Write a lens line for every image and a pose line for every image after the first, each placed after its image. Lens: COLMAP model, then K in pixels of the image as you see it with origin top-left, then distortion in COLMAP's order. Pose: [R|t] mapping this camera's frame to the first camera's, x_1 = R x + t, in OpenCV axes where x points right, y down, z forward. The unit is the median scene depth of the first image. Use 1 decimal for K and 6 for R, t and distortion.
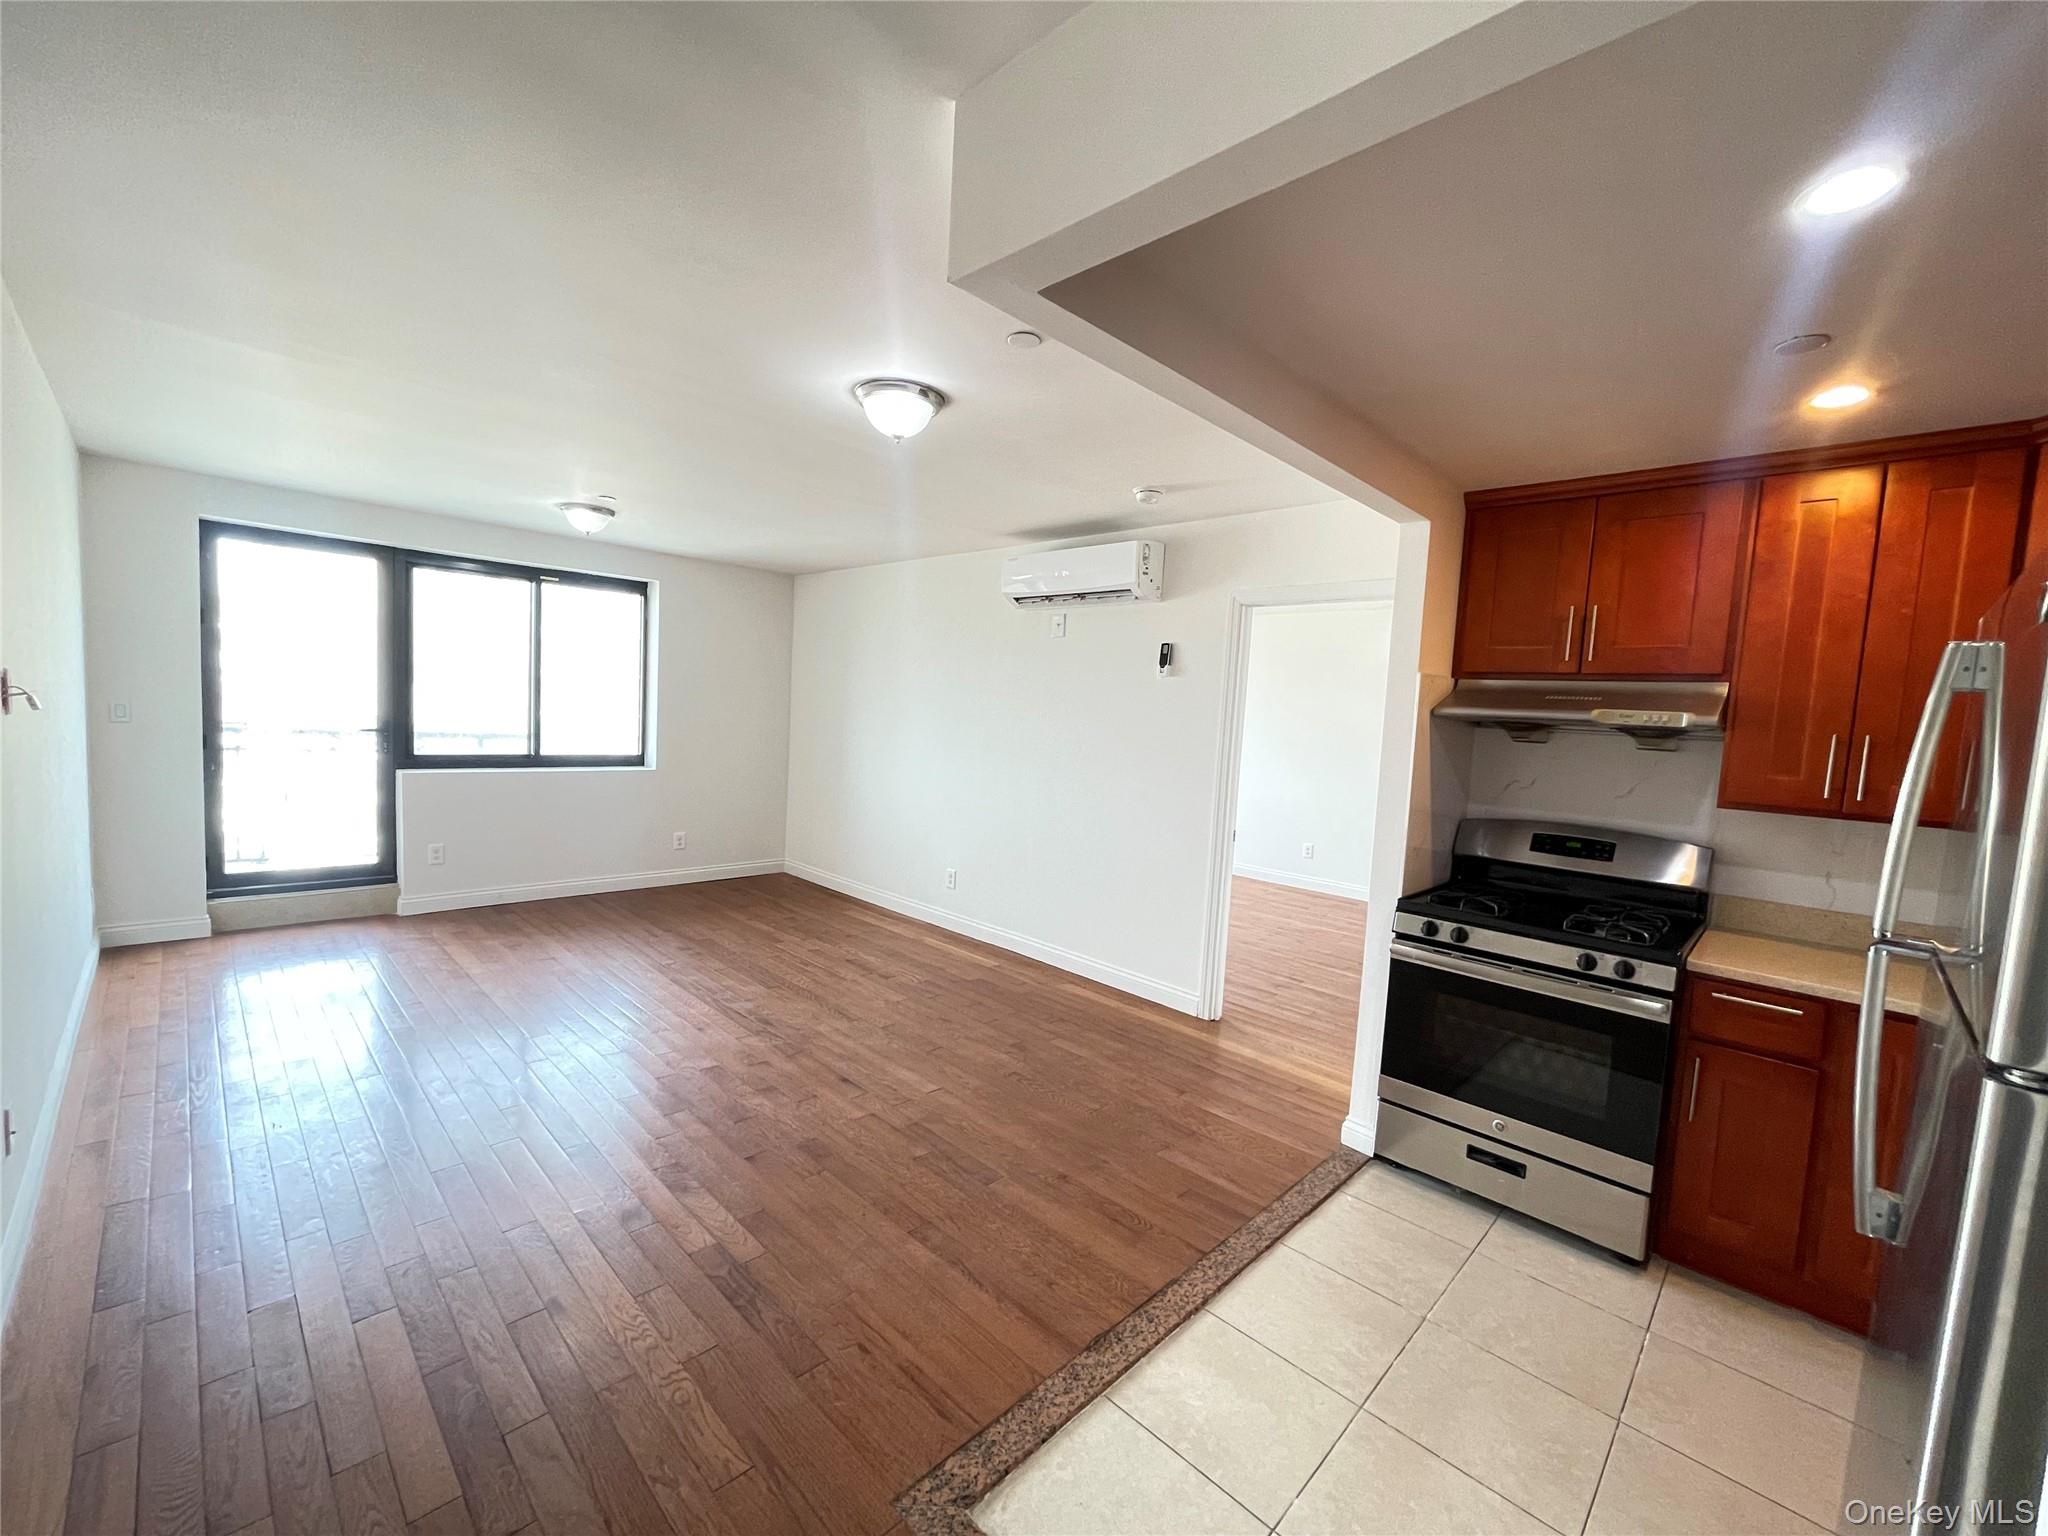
lens RADIAL K [[821.1, 0, 1017.5], [0, 821.1, 773.7], [0, 0, 1]] dist [0.004046, 0.000133]
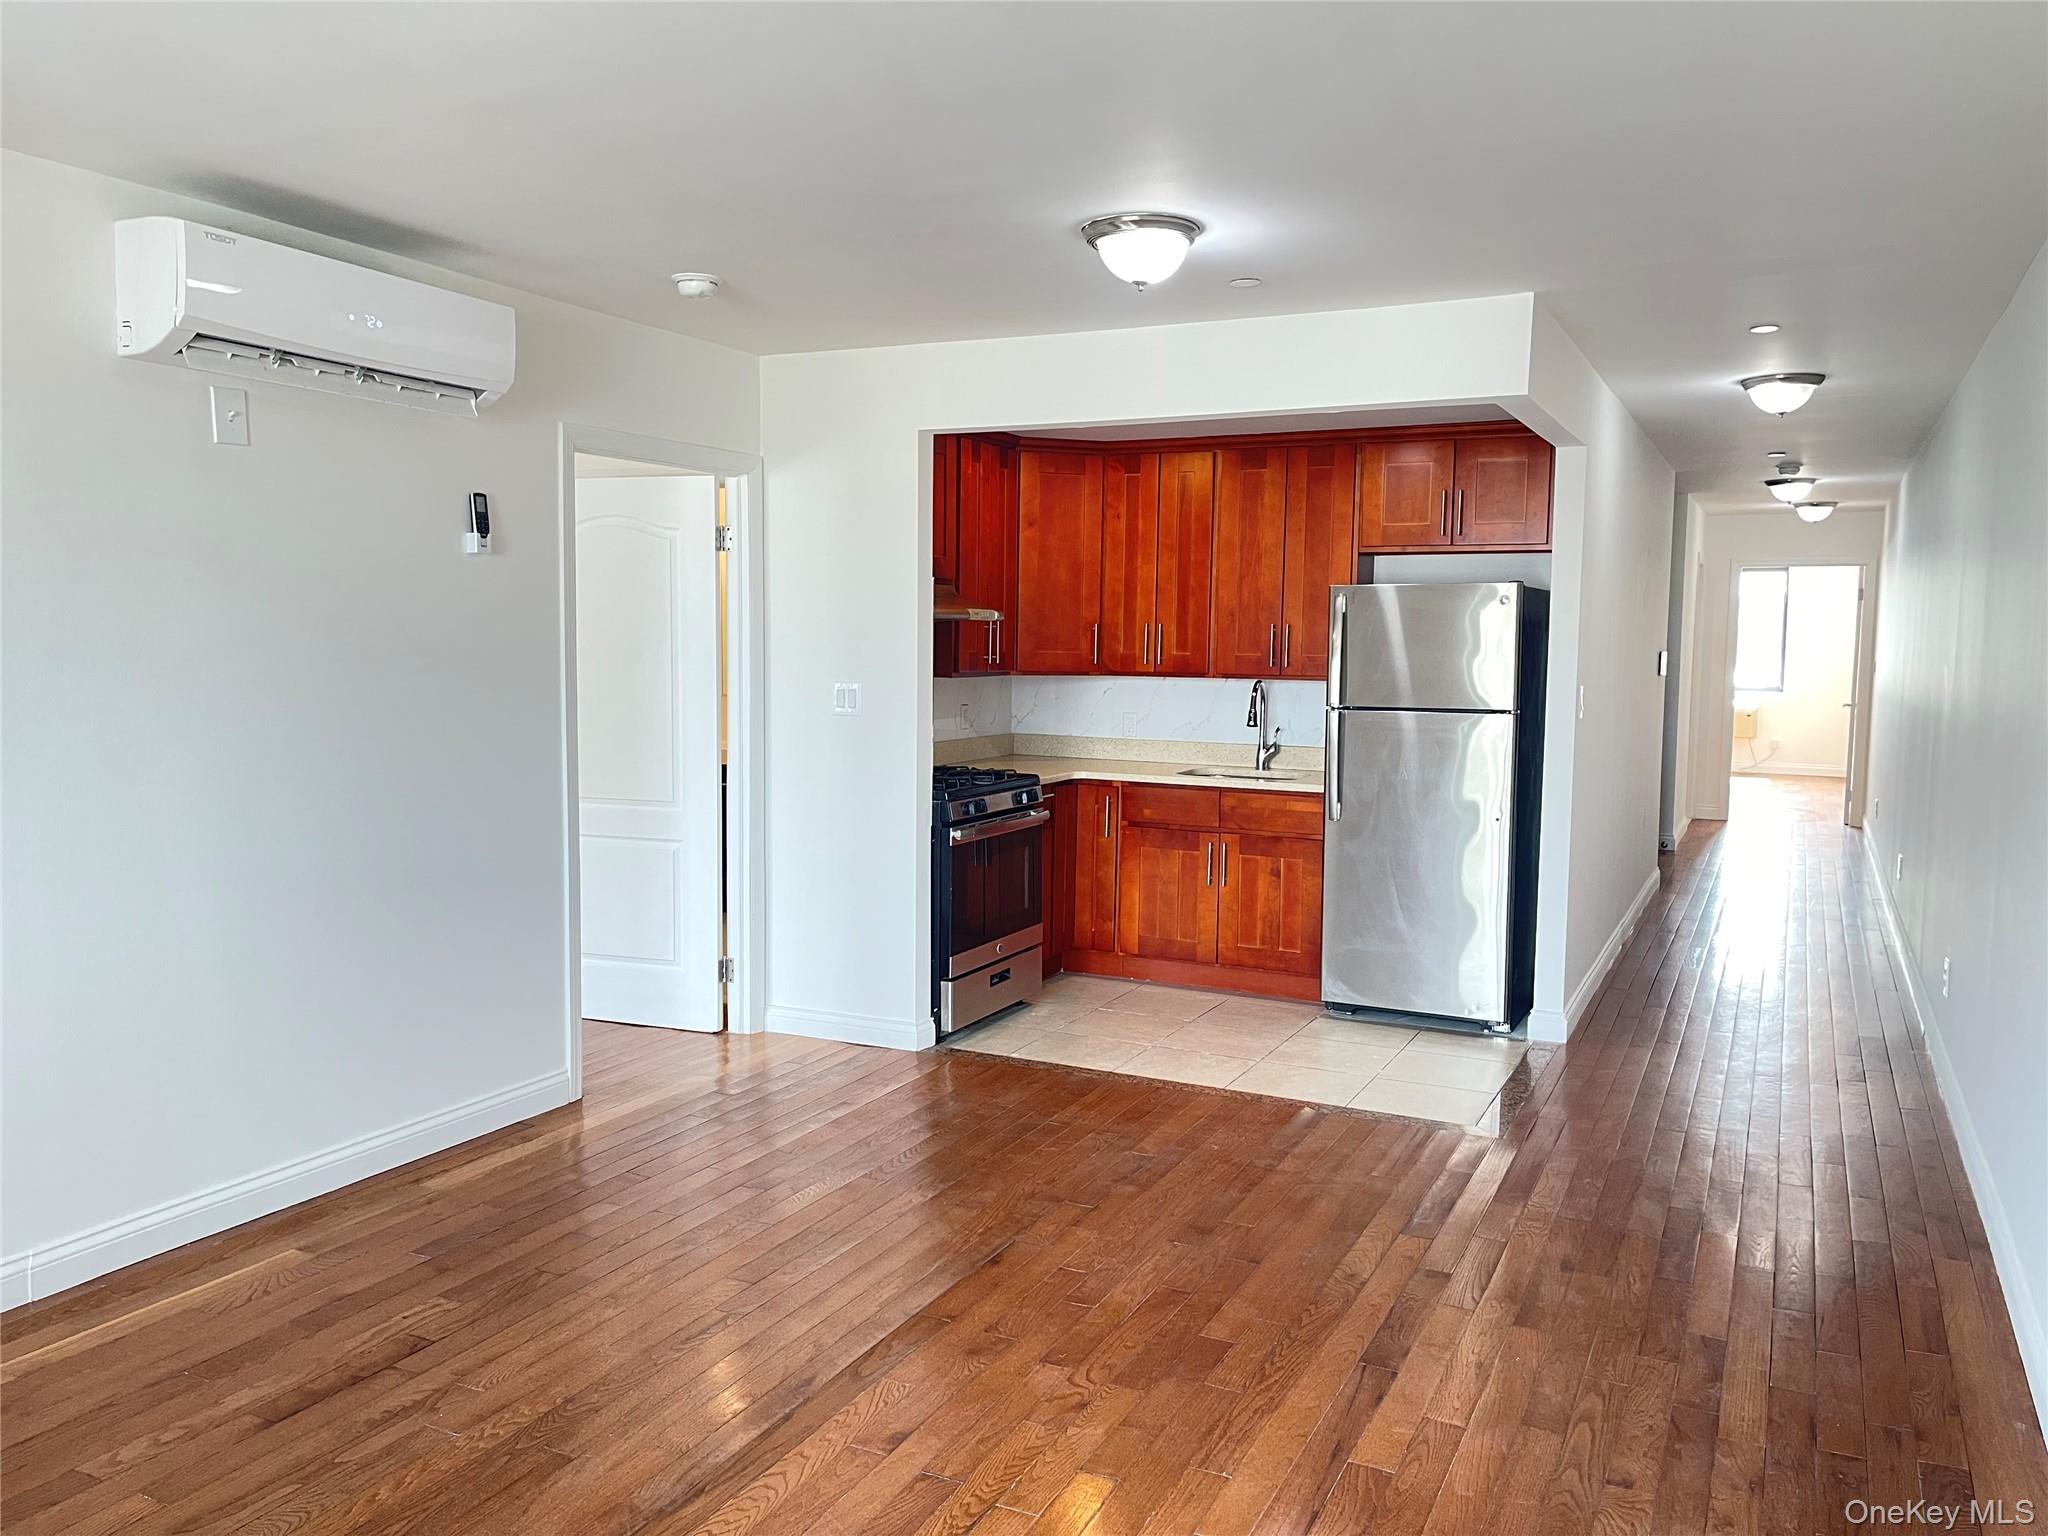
lens RADIAL K [[1533.9, 0, 1030.2], [0, 1533.9, 766.1], [0, 0, 1]] dist [0.048437, -0.026920]
pose [[-0.307818, -0.137783, 0.941416, -0.929338], [0.047923, 0.985958, 0.159972, -0.123759], [-0.950238, 0.094358, -0.296892, 0.962406]]
